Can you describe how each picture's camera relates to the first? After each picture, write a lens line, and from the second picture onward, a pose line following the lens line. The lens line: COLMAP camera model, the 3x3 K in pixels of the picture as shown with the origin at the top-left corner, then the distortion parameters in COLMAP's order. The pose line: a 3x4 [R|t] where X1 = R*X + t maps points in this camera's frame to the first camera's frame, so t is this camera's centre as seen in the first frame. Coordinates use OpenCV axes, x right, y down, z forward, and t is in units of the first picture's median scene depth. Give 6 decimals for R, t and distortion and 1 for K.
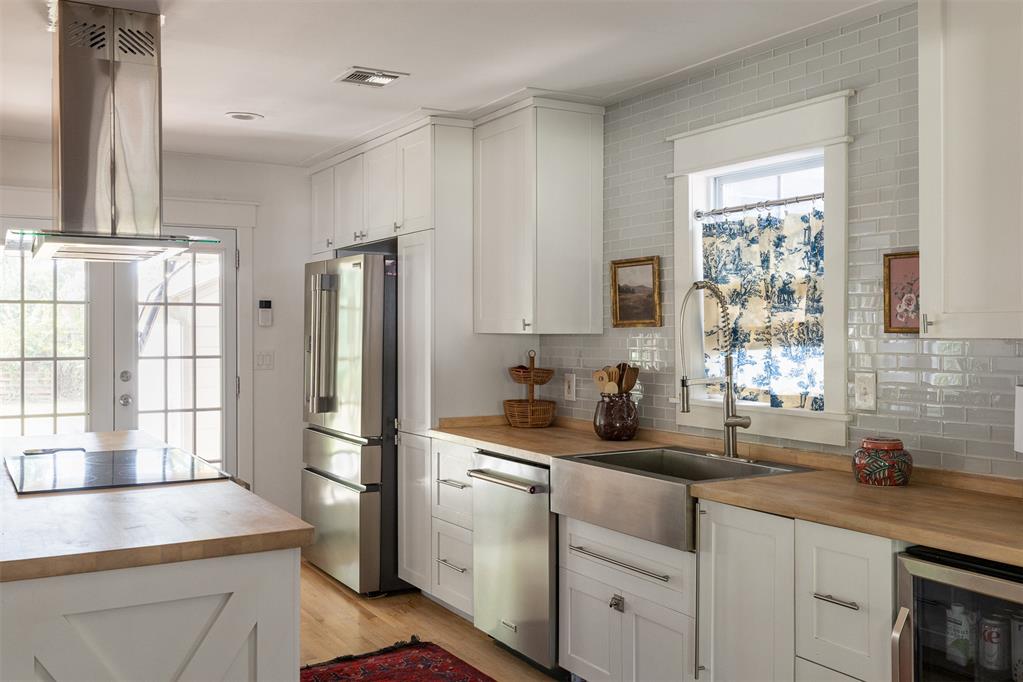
lens RADIAL K [[925.8, 0, 470.1], [0, 925.8, 331.3], [0, 0, 1]] dist [0.002969, 0.002871]
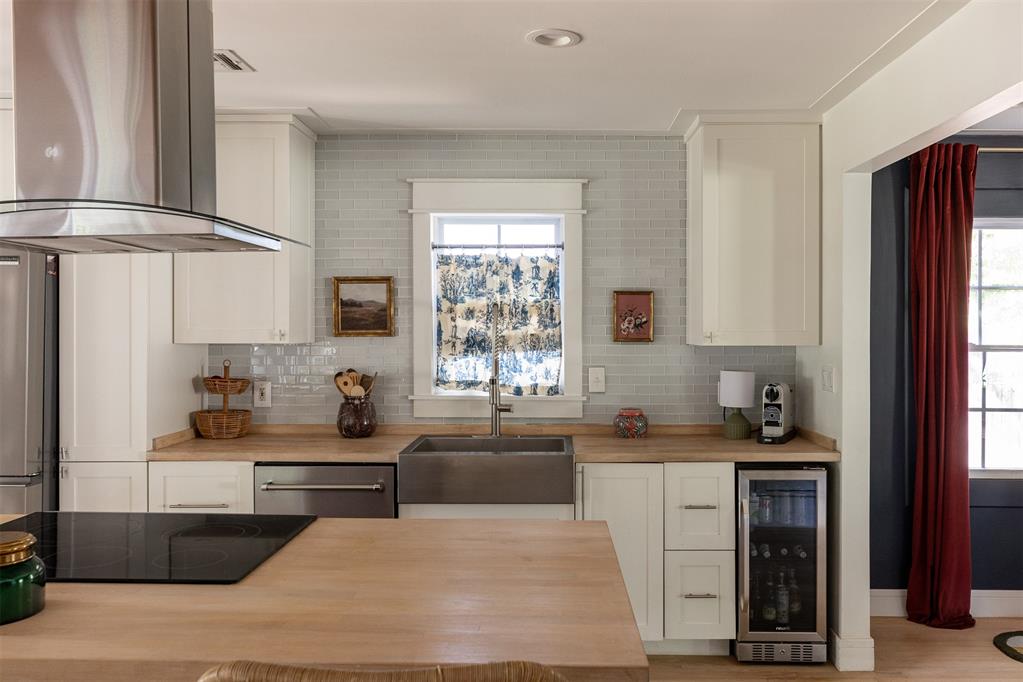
lens RADIAL K [[822.3, 0, 535.5], [0, 822.3, 329.8], [0, 0, 1]] dist [-0.005344, -0.000654]
pose [[0.499615, 0.000053, 0.866247, -0.615127], [-0.000147, 1.000000, 0.000023, -0.013579], [-0.866247, -0.000139, 0.499615, 0.318459]]
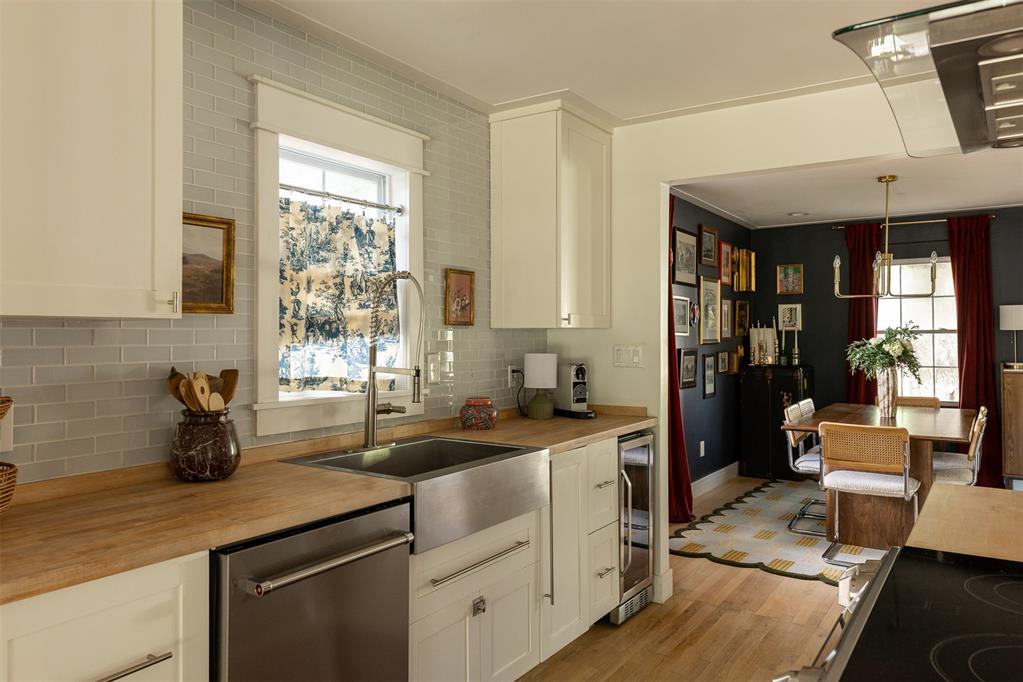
lens RADIAL K [[721.6, 0, 489.3], [0, 721.6, 326.2], [0, 0, 1]] dist [0.002672, 0.000260]
pose [[-0.436237, 0.013617, 0.899729, -0.418292], [0.003795, 0.999904, -0.013293, 0.013805], [-0.899824, -0.002385, -0.436247, 1.067849]]
